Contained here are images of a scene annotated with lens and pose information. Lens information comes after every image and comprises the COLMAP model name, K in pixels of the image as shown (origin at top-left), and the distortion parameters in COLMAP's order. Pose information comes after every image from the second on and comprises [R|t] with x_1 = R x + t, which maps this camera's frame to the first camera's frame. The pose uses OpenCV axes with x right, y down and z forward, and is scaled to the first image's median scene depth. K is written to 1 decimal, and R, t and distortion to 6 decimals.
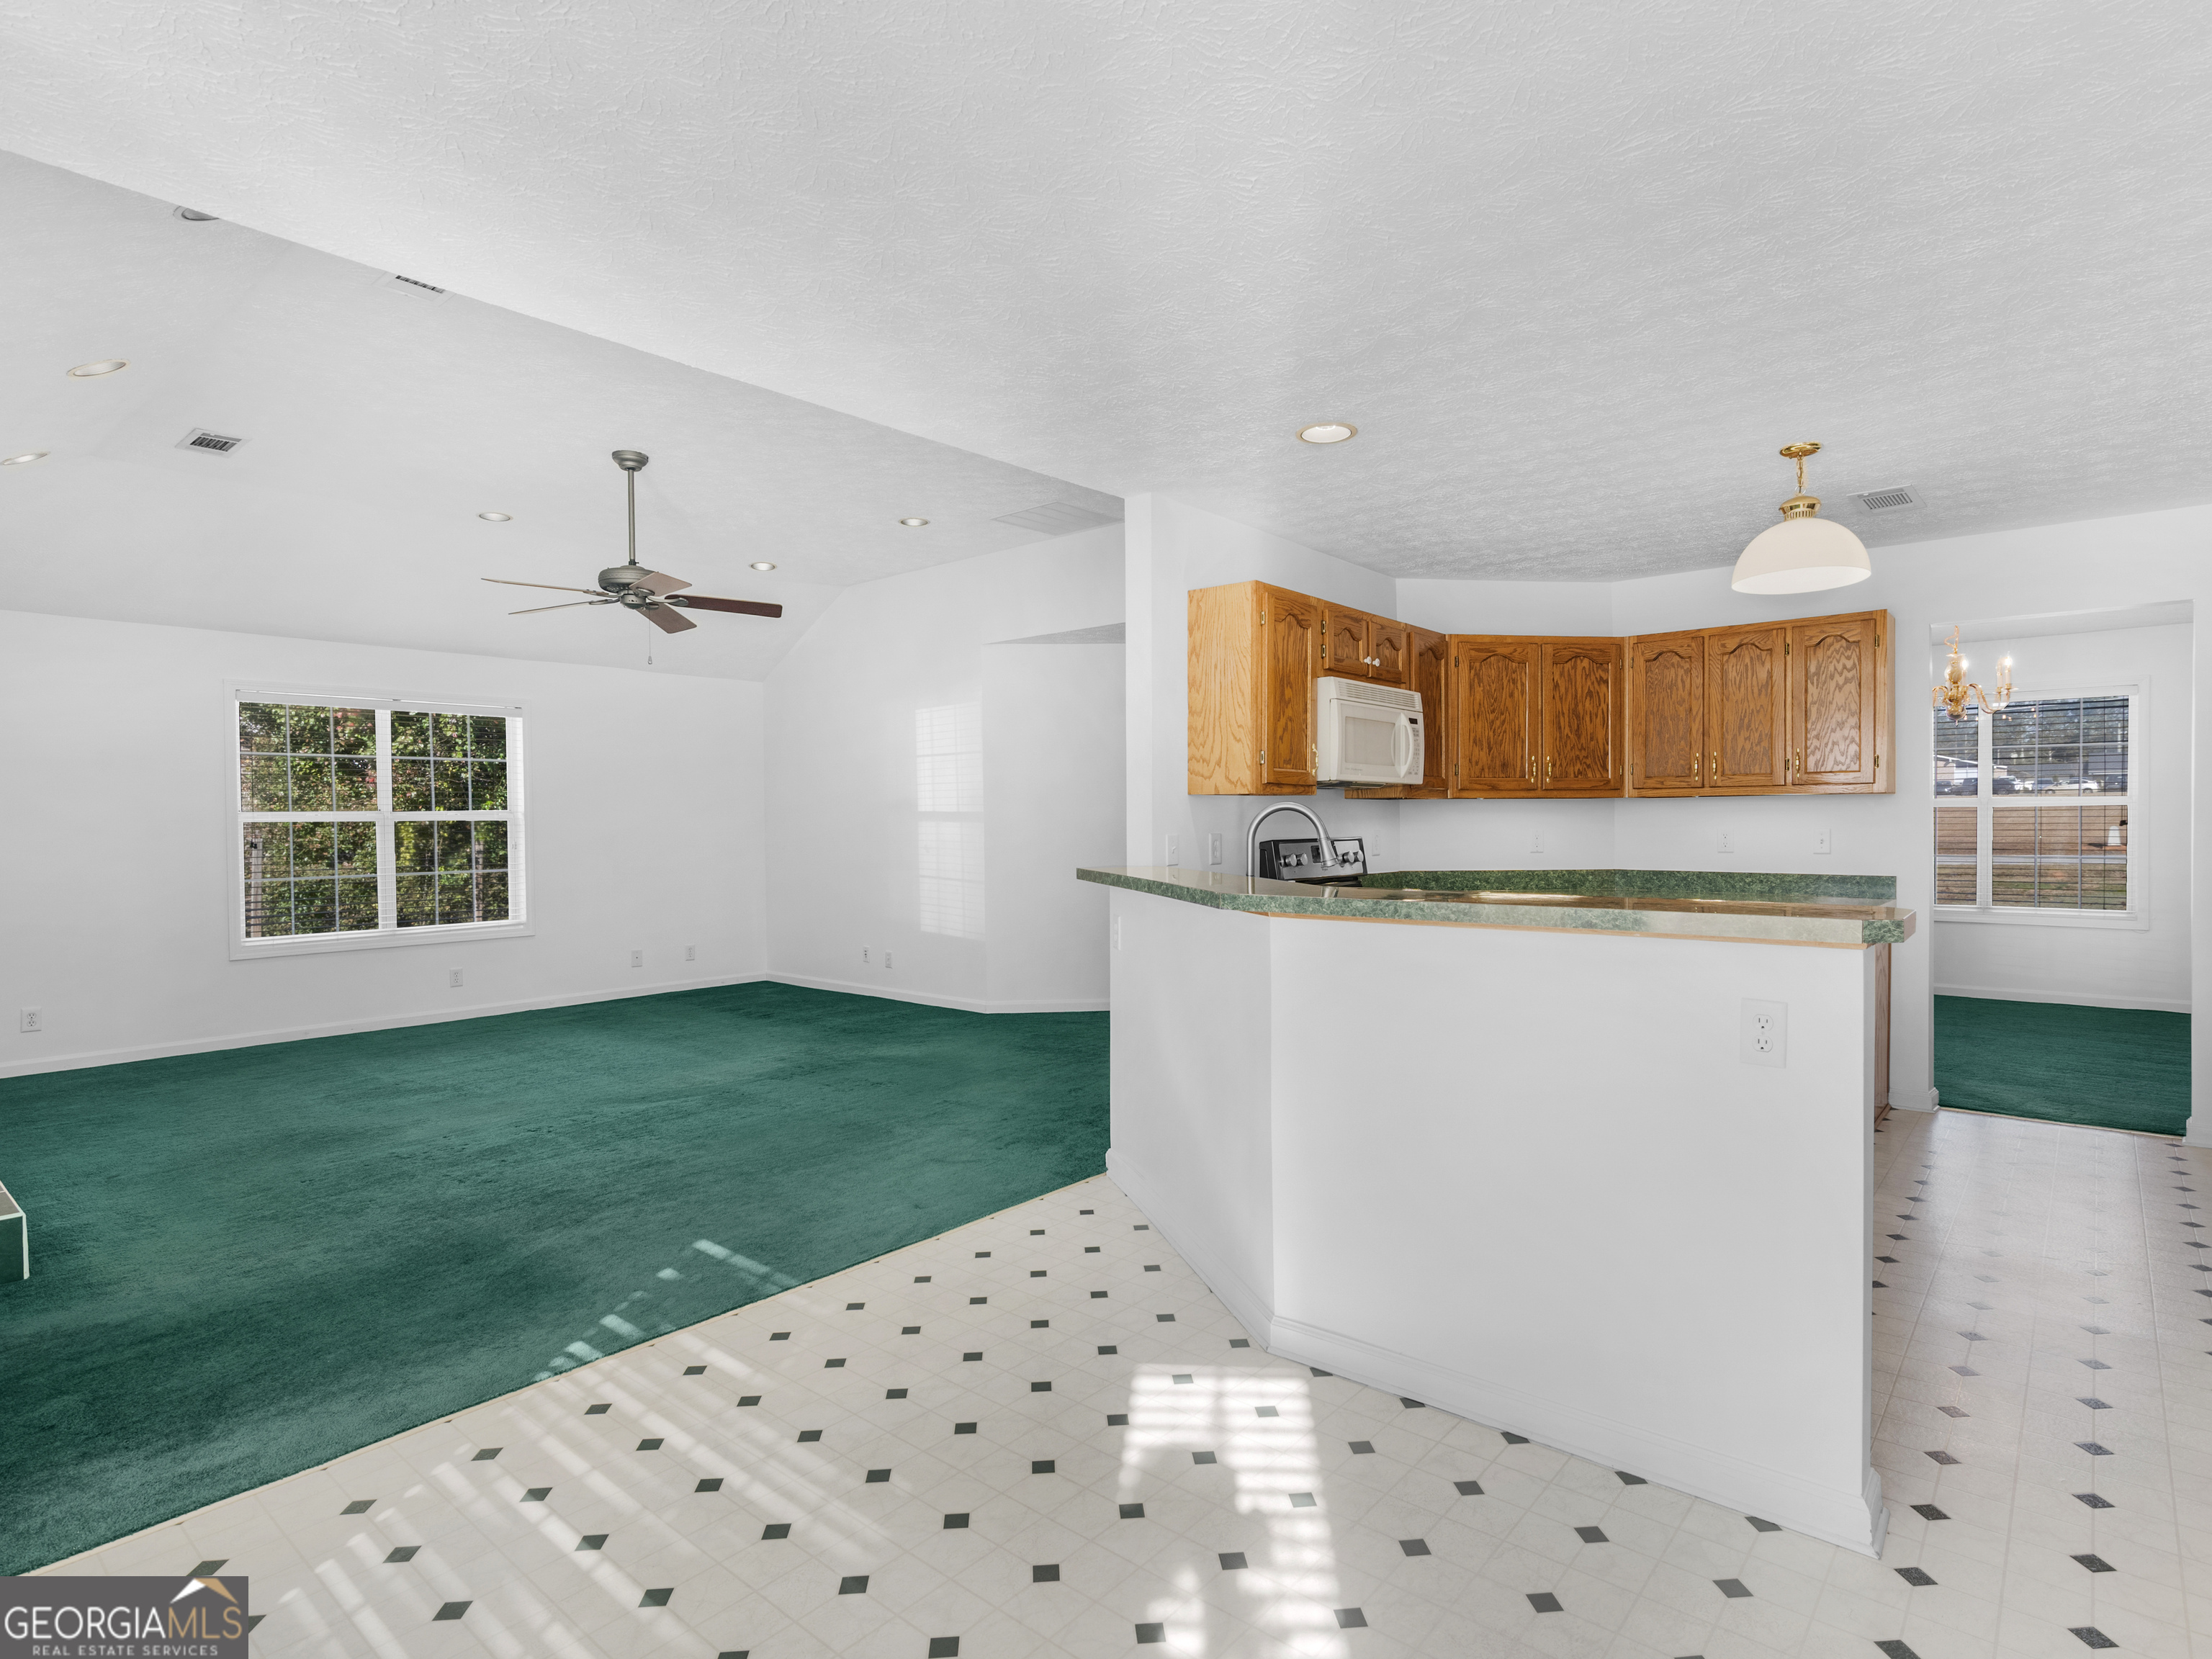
lens RADIAL K [[1212.9, 0, 1094.2], [0, 1212.9, 860.4], [0, 0, 1]] dist [0.002459, 0.002302]
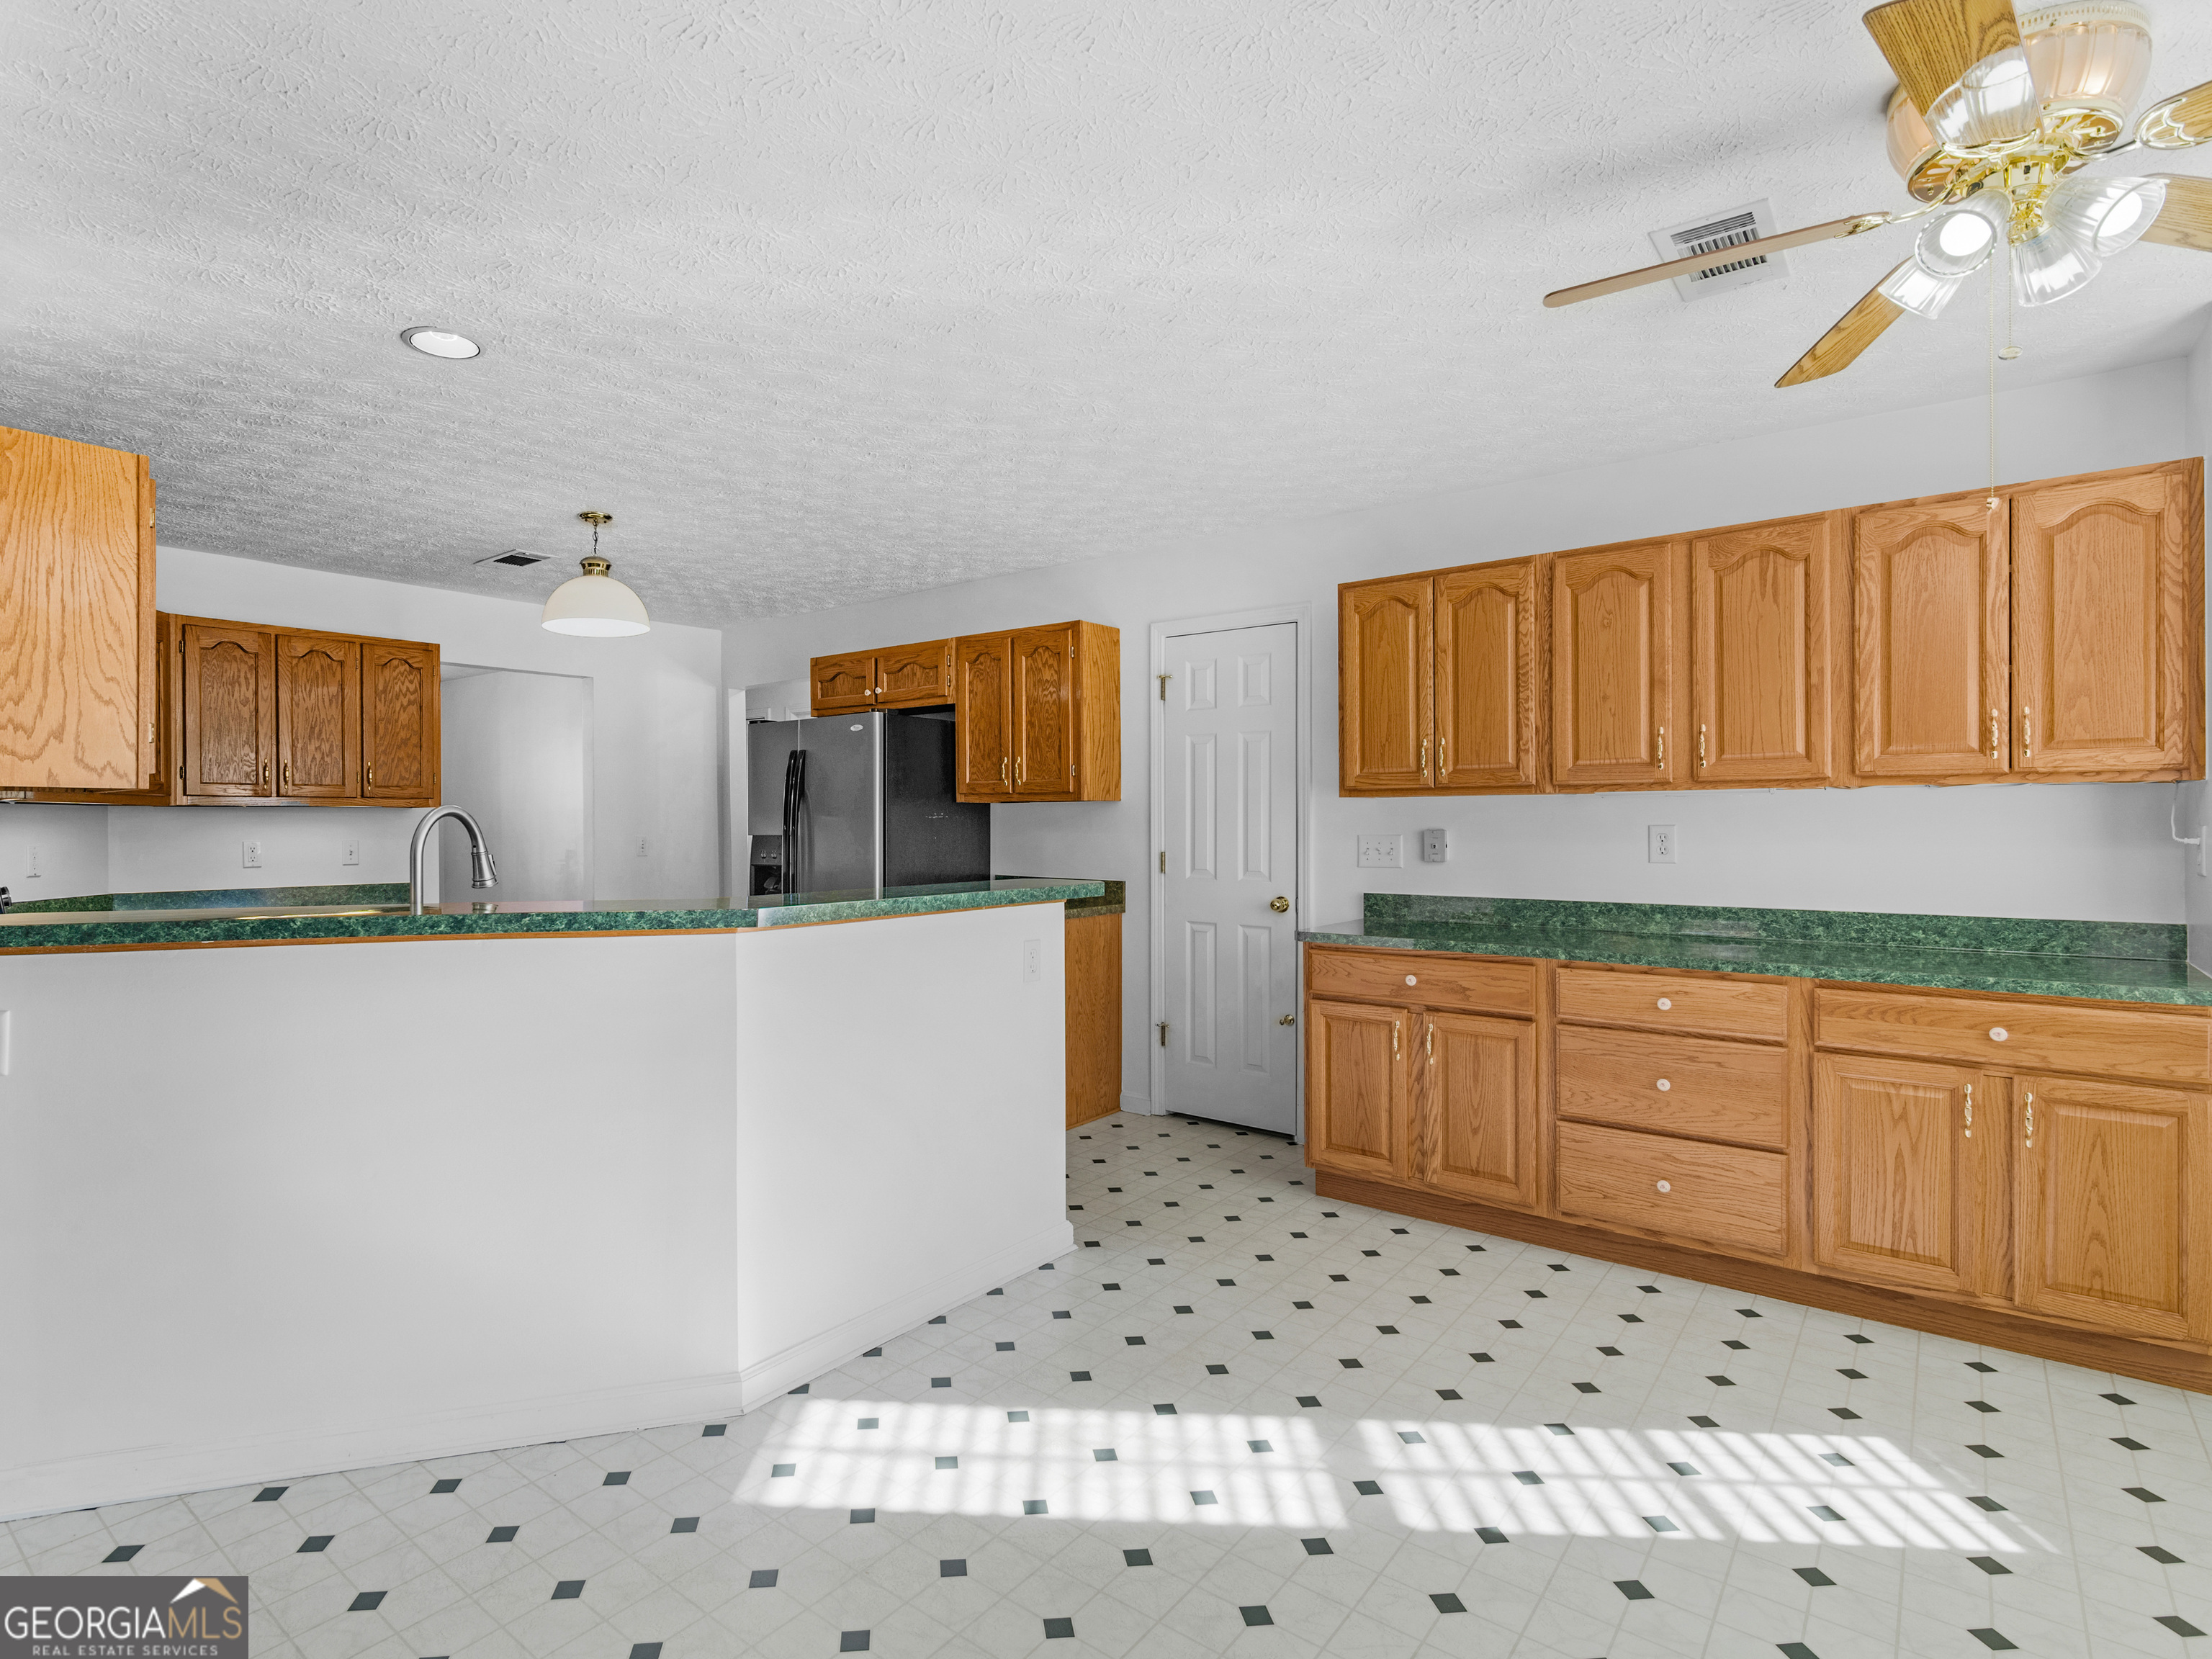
lens RADIAL K [[1175.3, 0, 1069.8], [0, 1175.3, 824.2], [0, 0, 1]] dist [0.005991, -0.003252]
pose [[-0.076734, 0.006520, 0.997030, -0.436567], [0.040842, 0.999160, -0.003391, -0.011942], [-0.996215, 0.040460, -0.076935, 0.469948]]
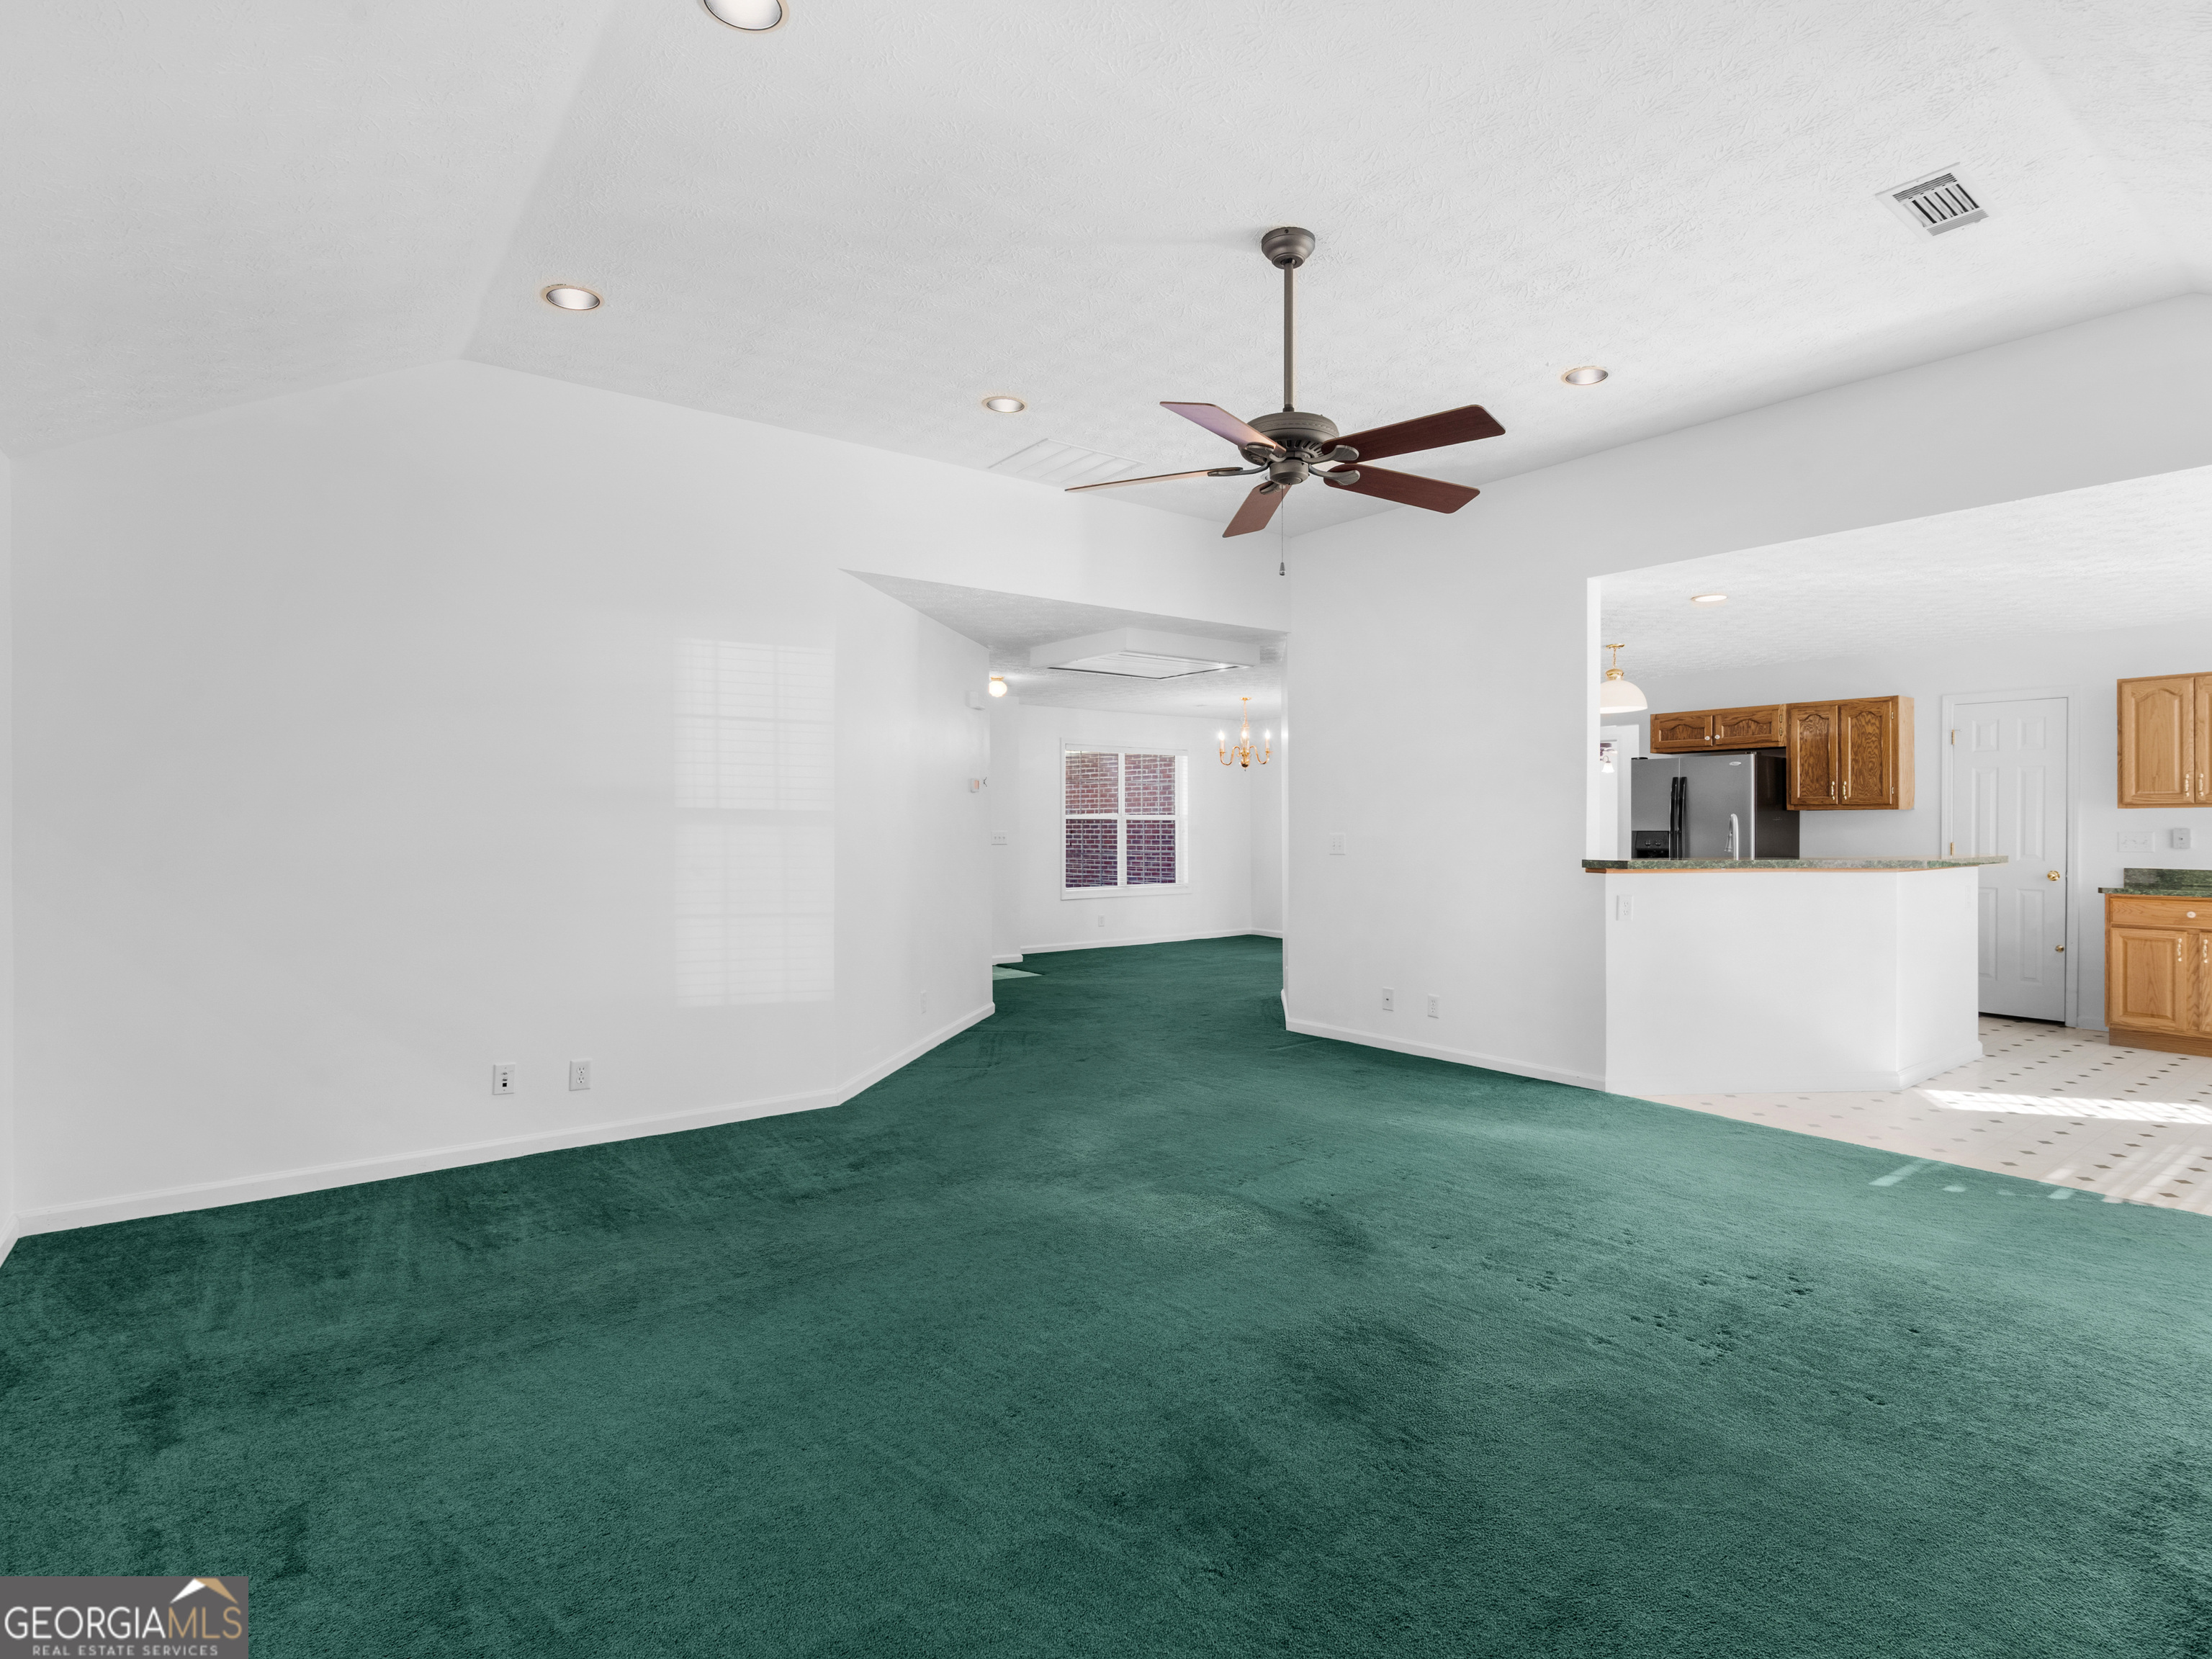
lens RADIAL K [[1212.9, 0, 1160.4], [0, 1212.9, 823.3], [0, 0, 1]] dist [0.002459, 0.002302]
pose [[0.141164, 0.008066, 0.989953, -1.193490], [0.033457, 0.999357, -0.012913, -0.028144], [-0.989421, 0.034943, 0.140803, 1.129755]]
